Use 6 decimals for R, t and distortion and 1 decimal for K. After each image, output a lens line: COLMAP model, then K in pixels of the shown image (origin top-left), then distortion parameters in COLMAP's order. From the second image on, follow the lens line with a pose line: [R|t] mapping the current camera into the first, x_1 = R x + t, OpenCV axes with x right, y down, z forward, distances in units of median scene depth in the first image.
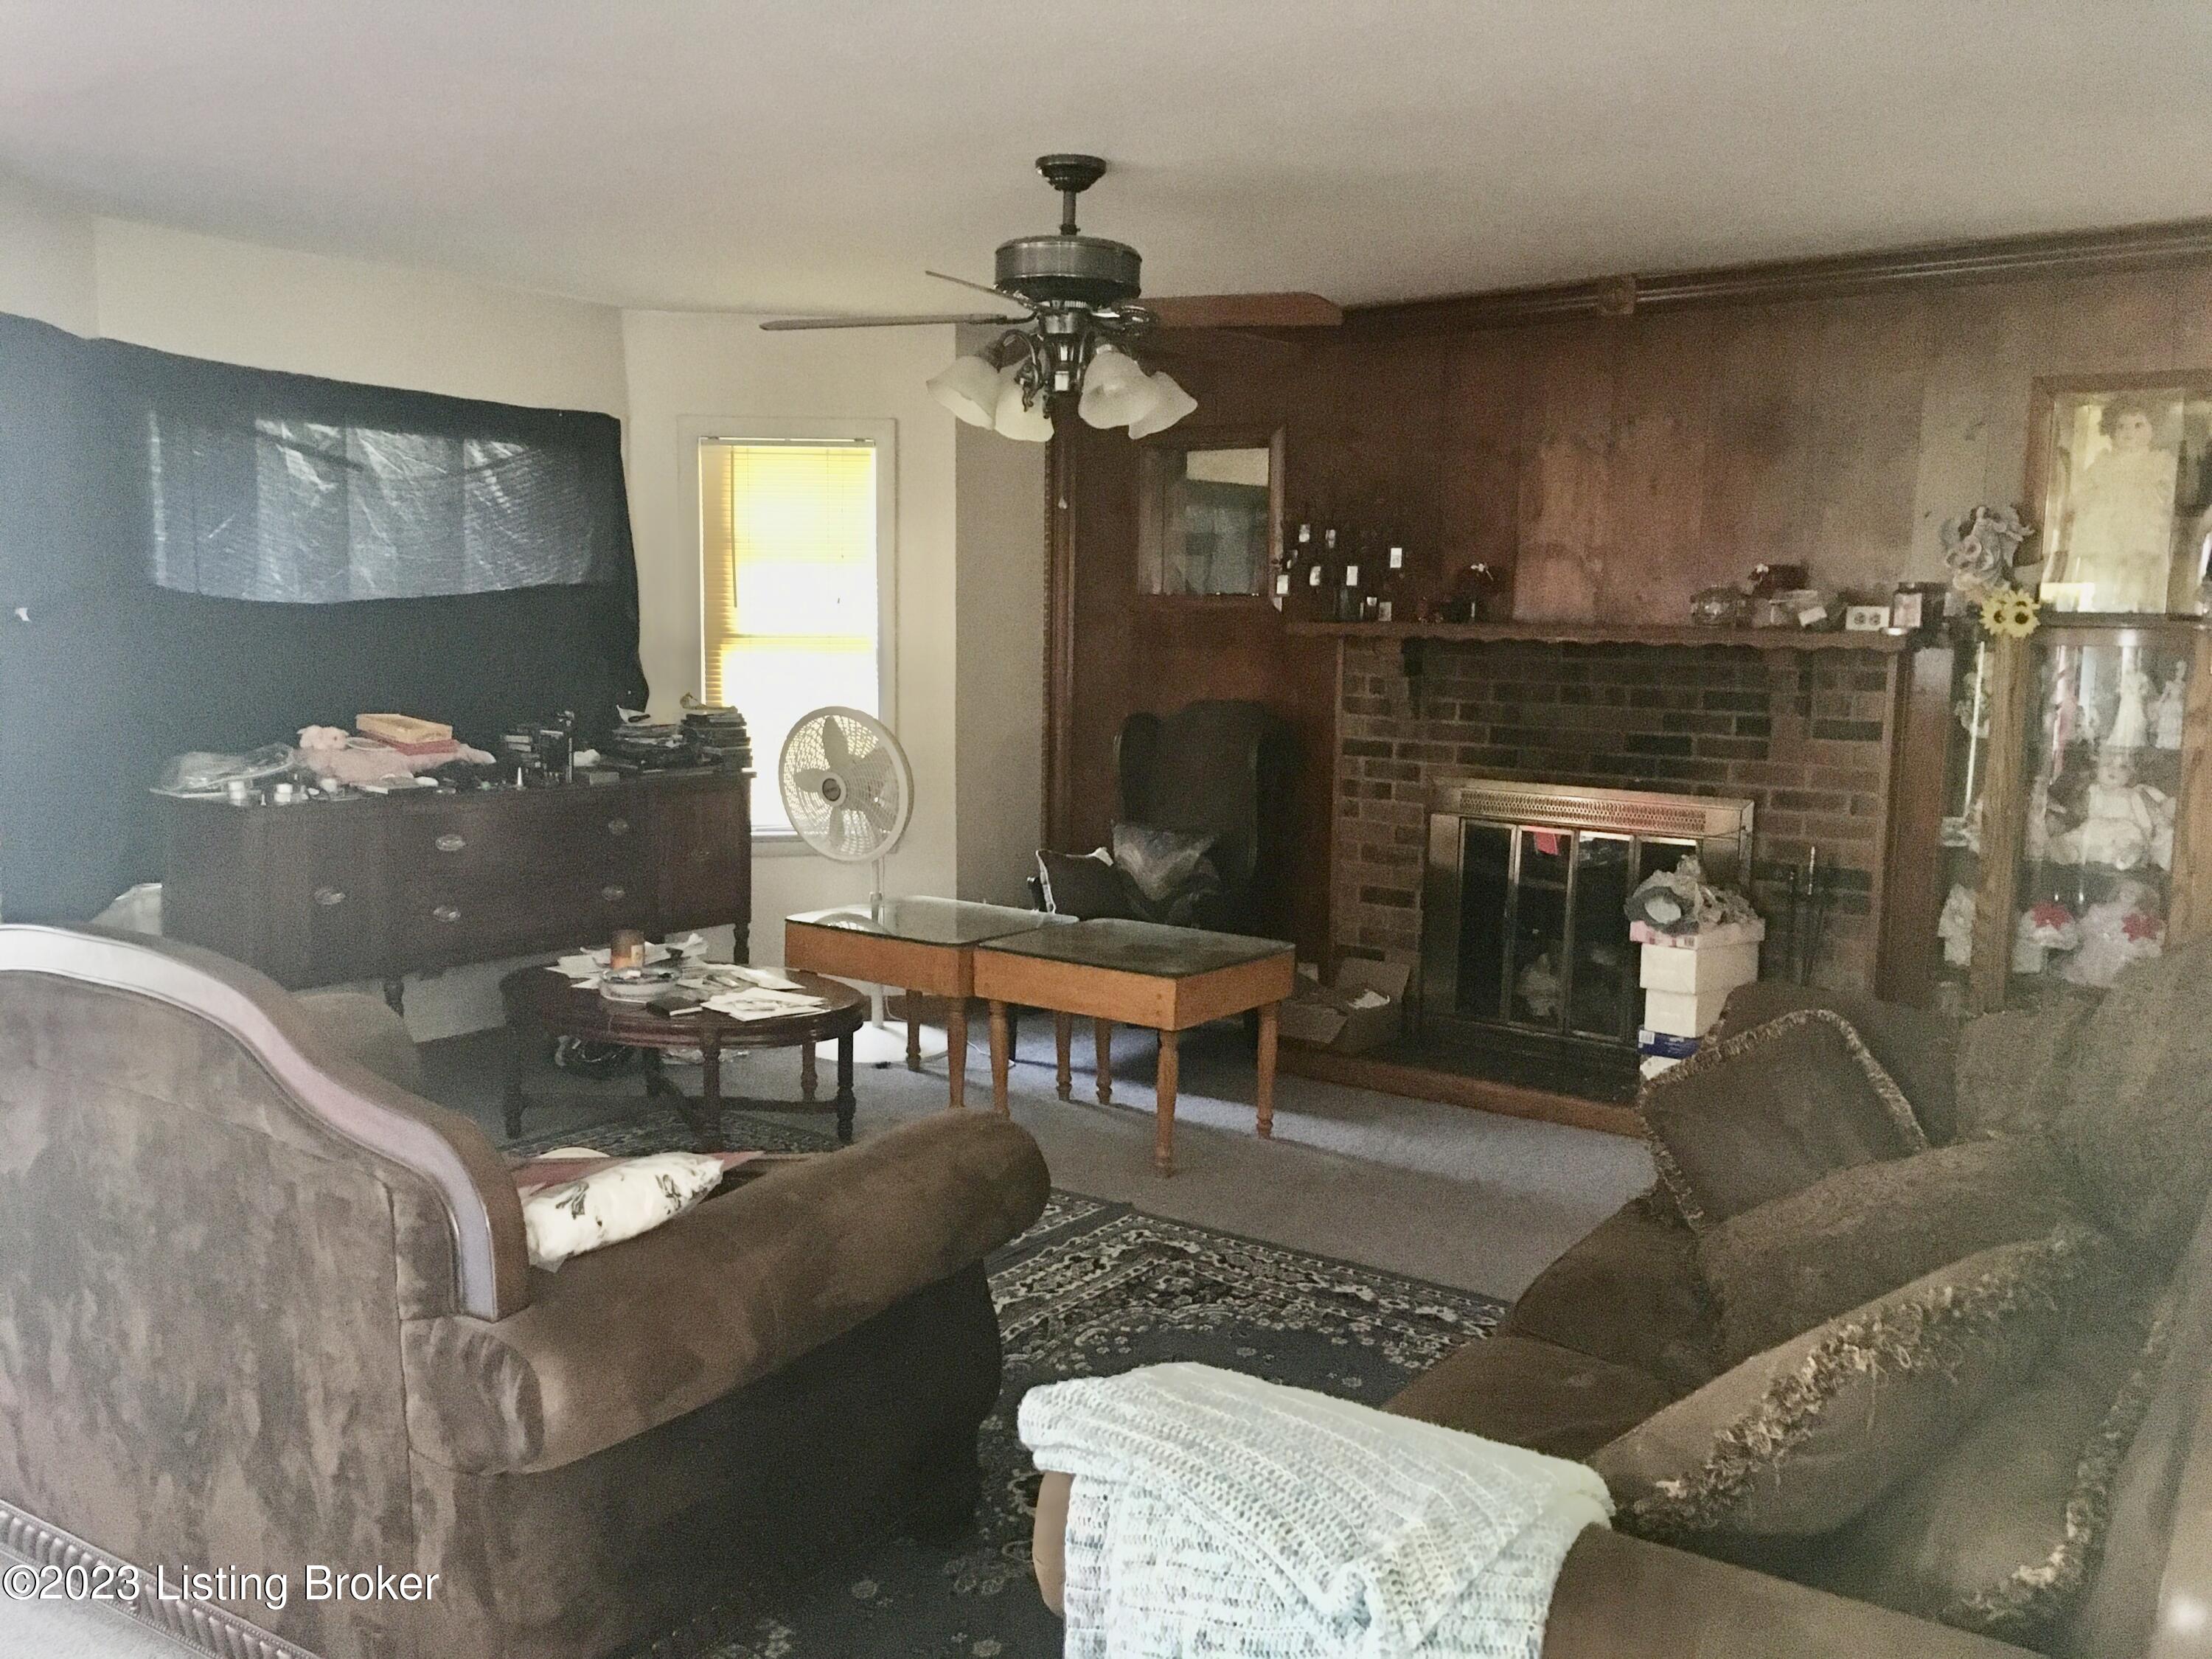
lens RADIAL K [[1812.8, 0, 1106.0], [0, 1812.8, 829.5], [0, 0, 1]] dist [0.087088, -0.097289]
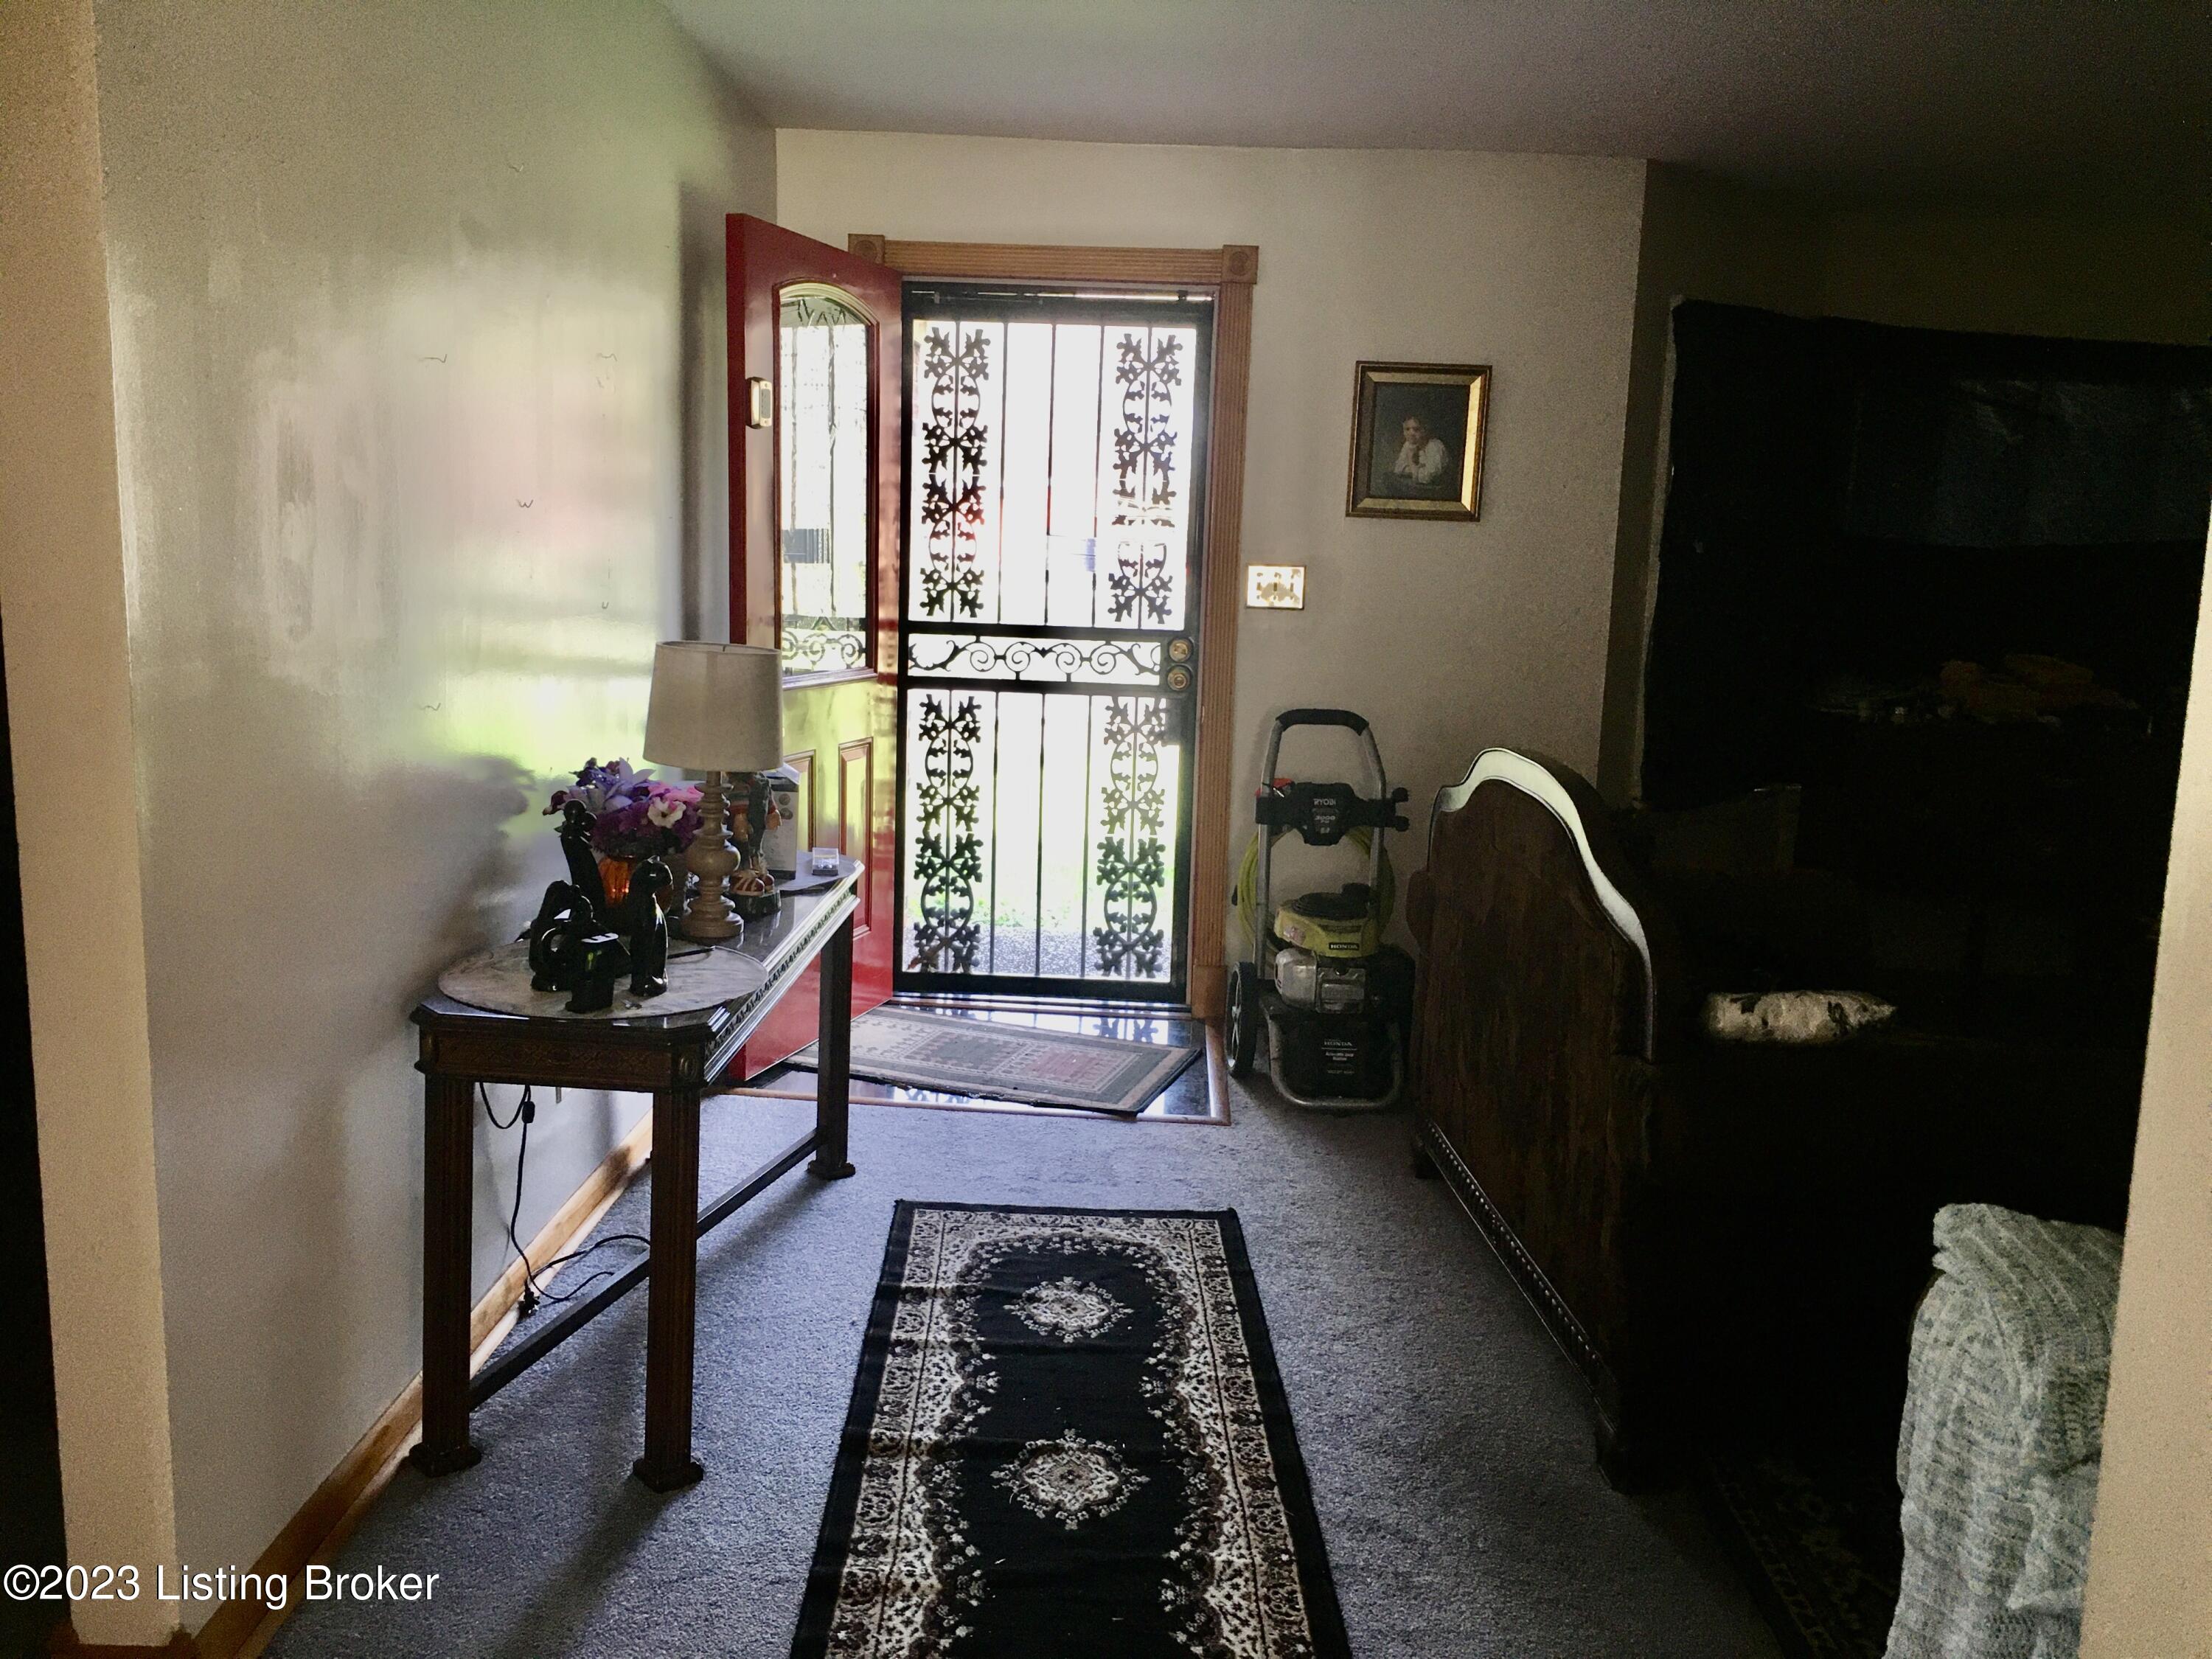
lens RADIAL K [[1860.7, 0, 1106.0], [0, 1860.7, 829.5], [0, 0, 1]] dist [0.004322, -0.094153]
pose [[0.567690, 0.134043, -0.812257, 0.183087], [-0.120053, 0.989587, 0.079402, 0.016088], [0.814442, 0.052438, 0.577871, -0.032693]]
